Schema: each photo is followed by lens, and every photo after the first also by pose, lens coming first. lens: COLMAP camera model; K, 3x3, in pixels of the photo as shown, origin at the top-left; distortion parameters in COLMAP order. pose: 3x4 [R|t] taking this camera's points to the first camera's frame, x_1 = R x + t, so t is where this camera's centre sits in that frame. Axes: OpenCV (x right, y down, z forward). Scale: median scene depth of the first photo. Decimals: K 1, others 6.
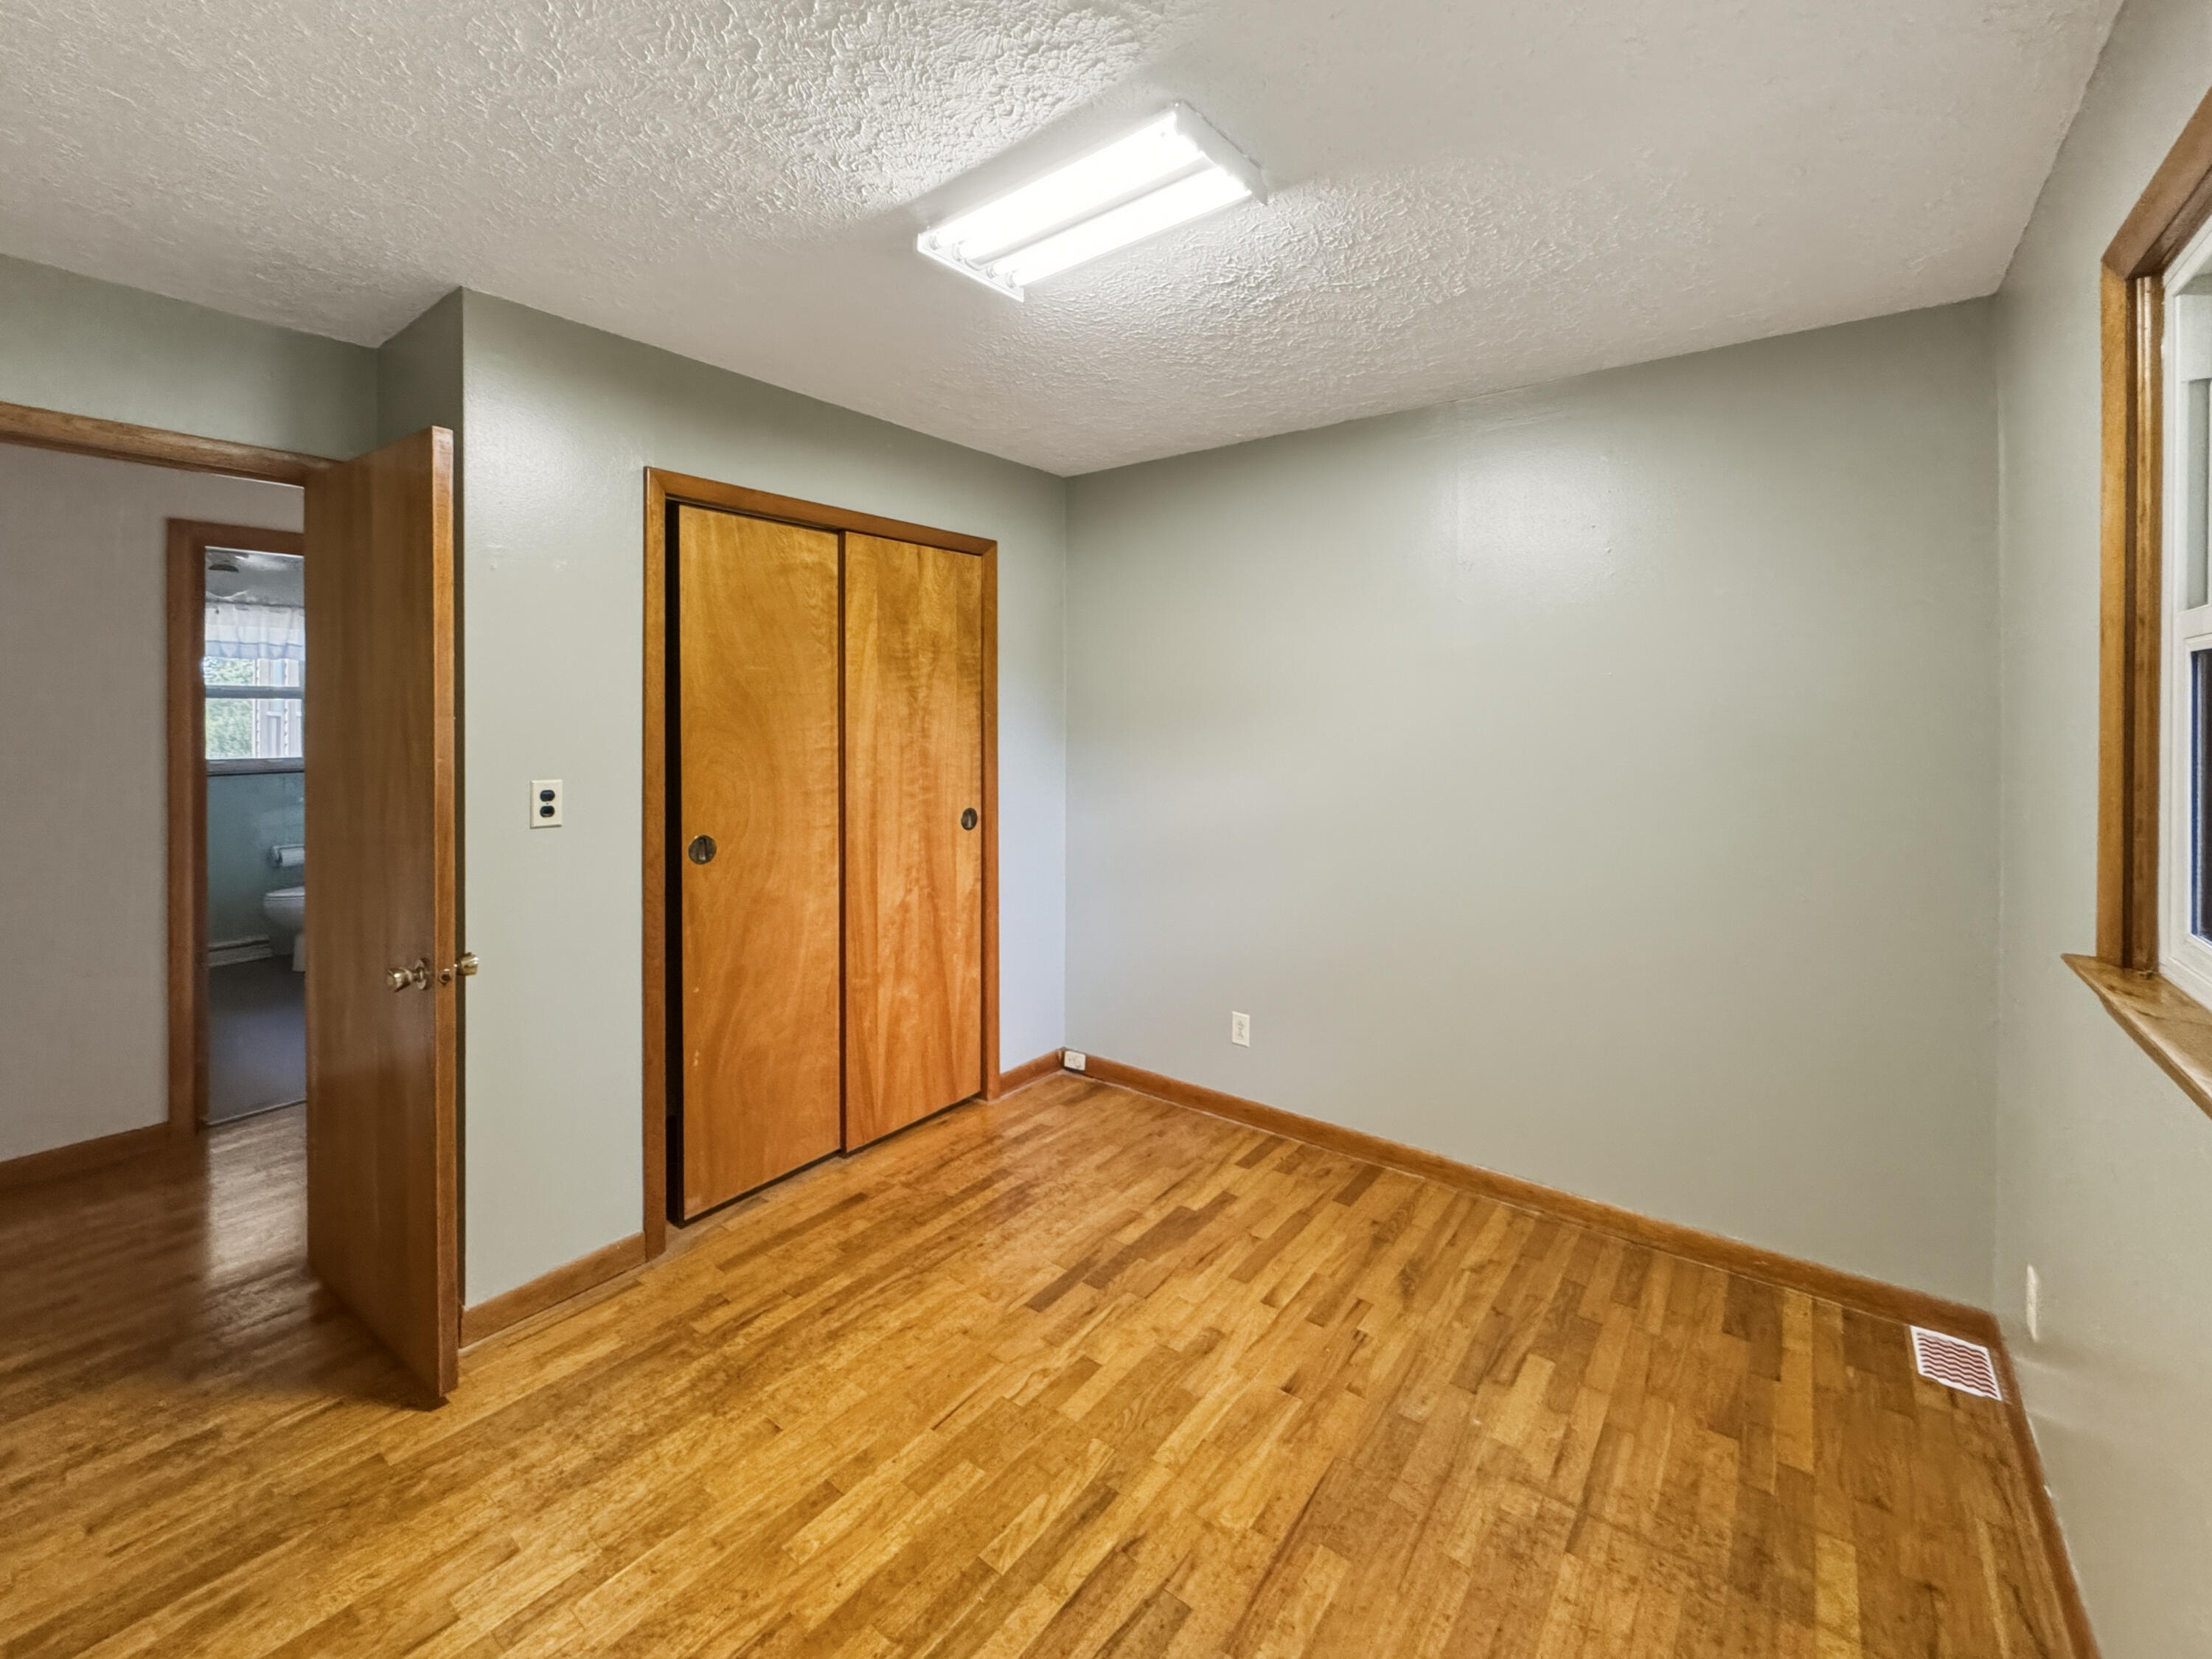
lens RADIAL K [[918.6, 0, 1106.0], [0, 918.6, 829.5], [0, 0, 1]] dist [-0.001230, -0.000026]
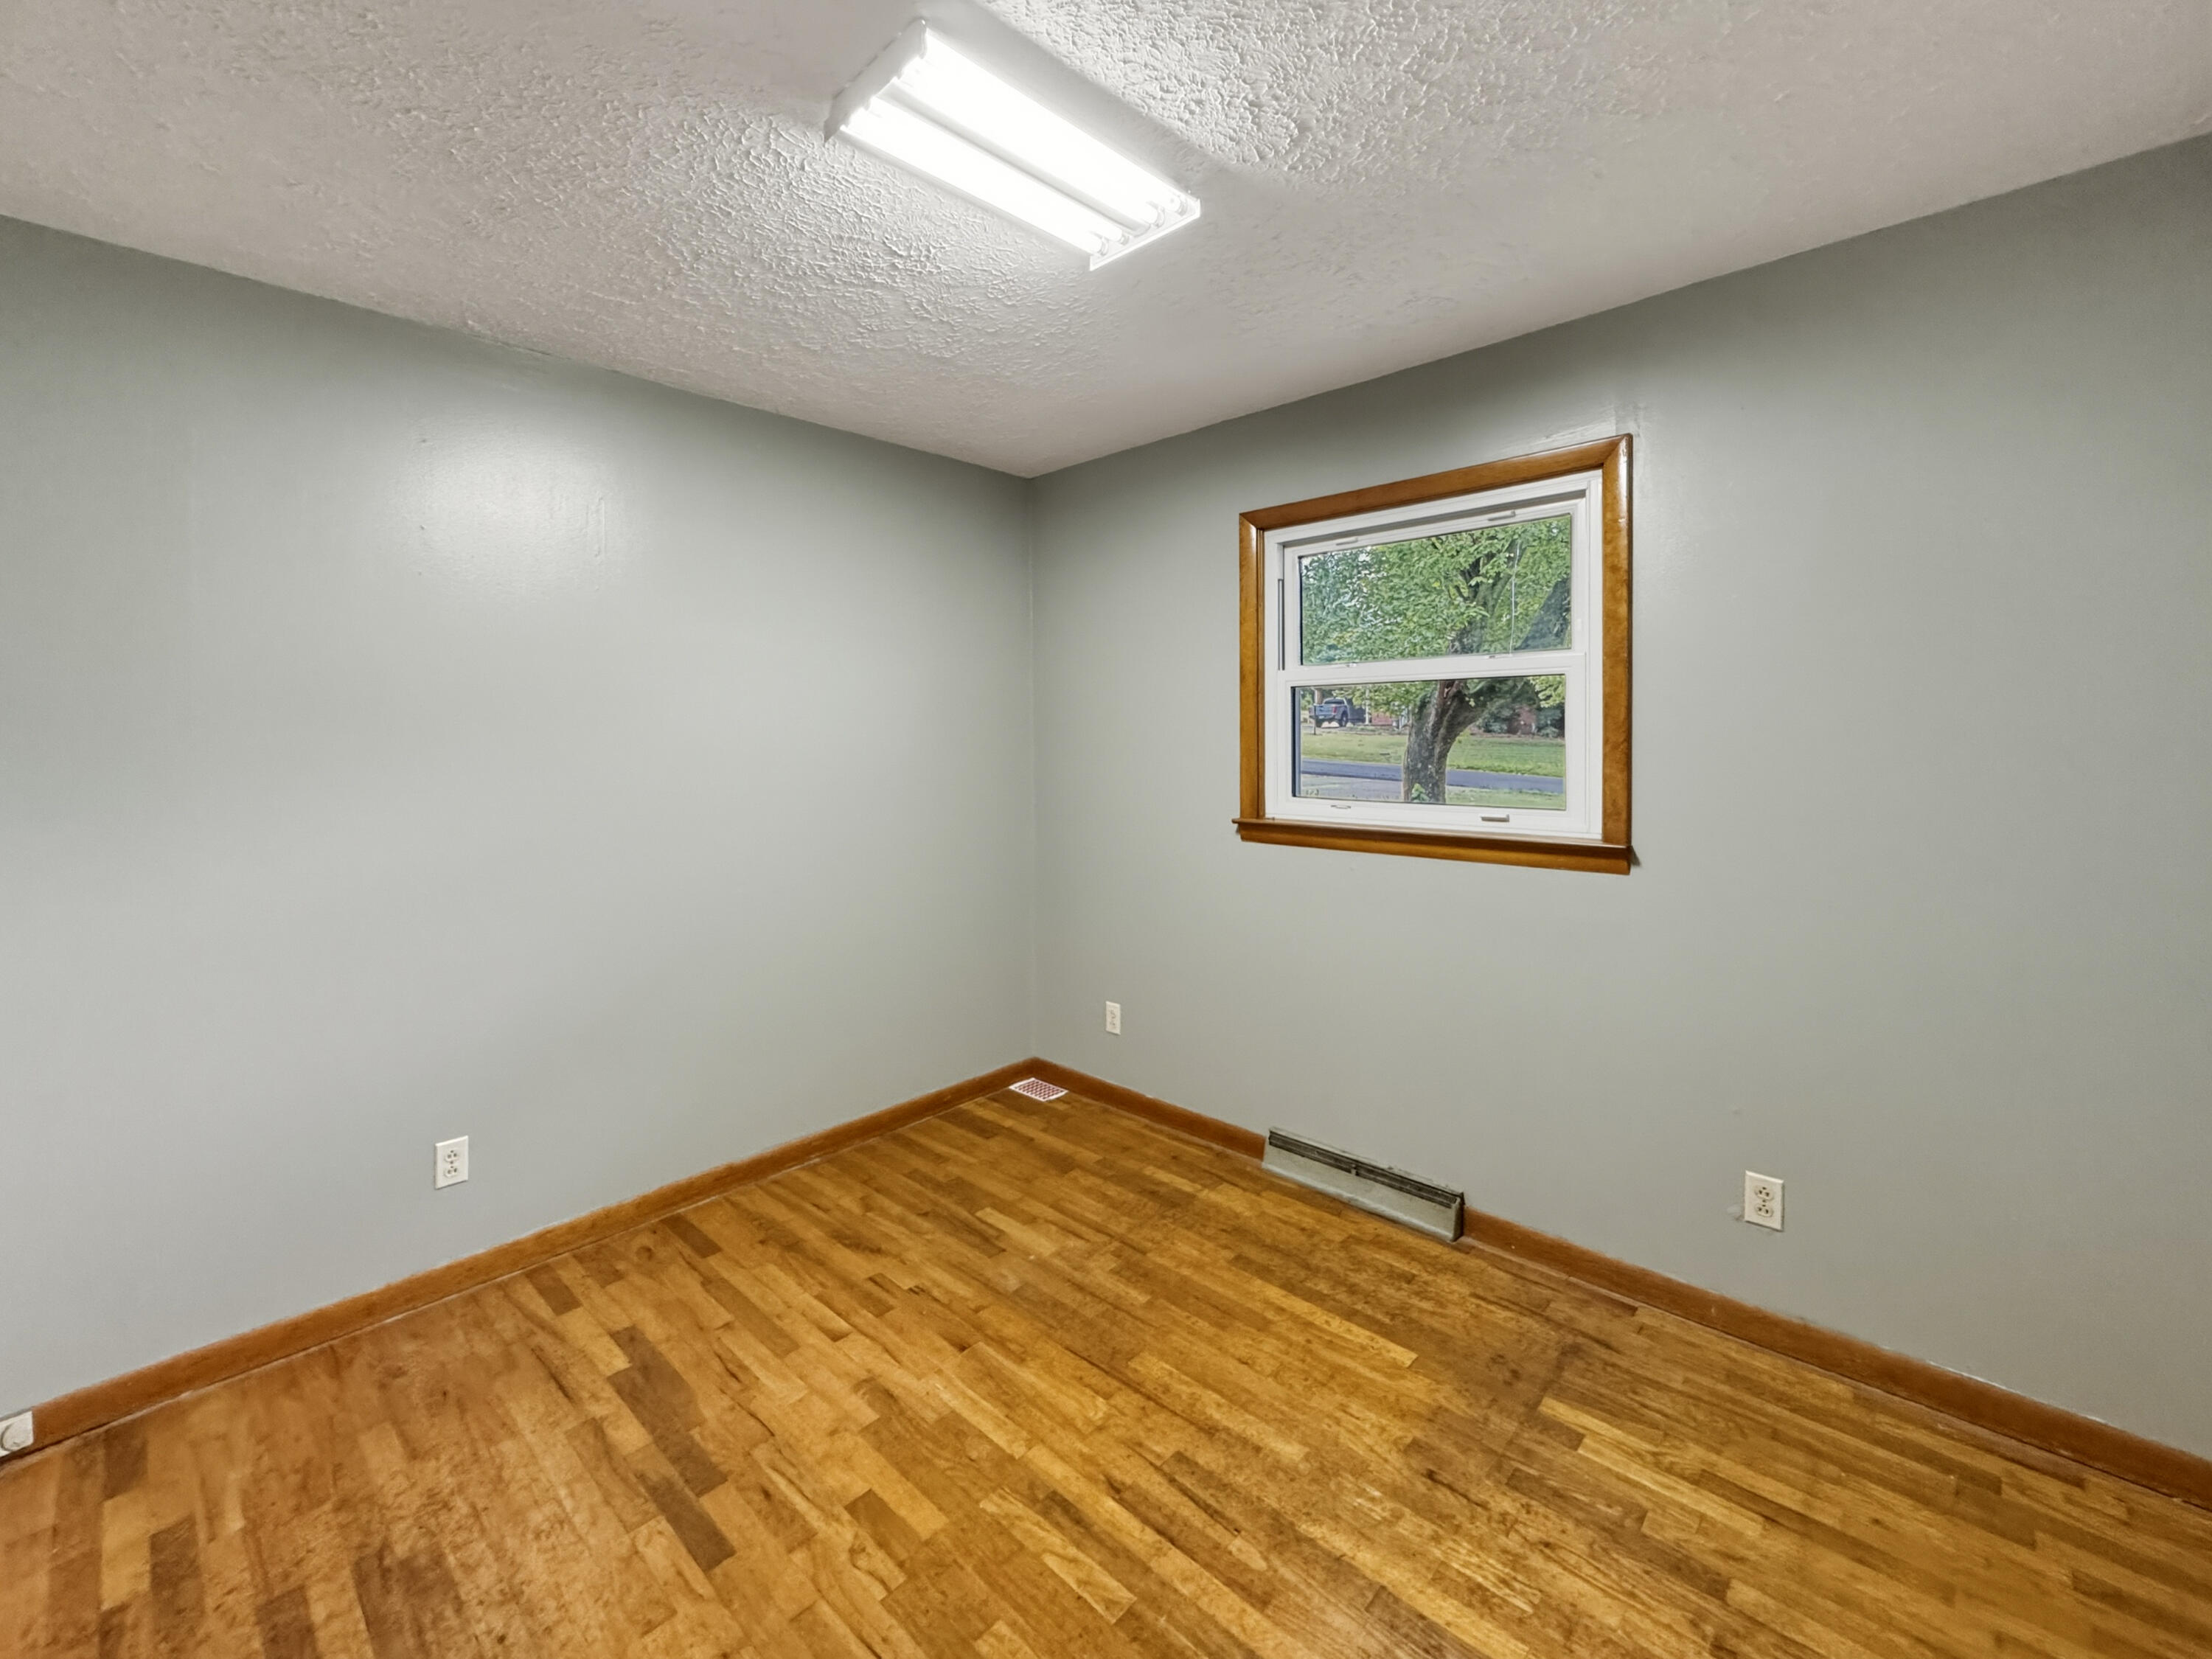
lens RADIAL K [[918.6, 0, 1106.0], [0, 918.6, 829.5], [0, 0, 1]] dist [-0.001230, -0.000026]
pose [[0.101757, -0.104660, 0.989289, -0.708353], [0.131252, 0.987170, 0.090935, -0.043428], [-0.986113, 0.120592, 0.114188, 0.607035]]
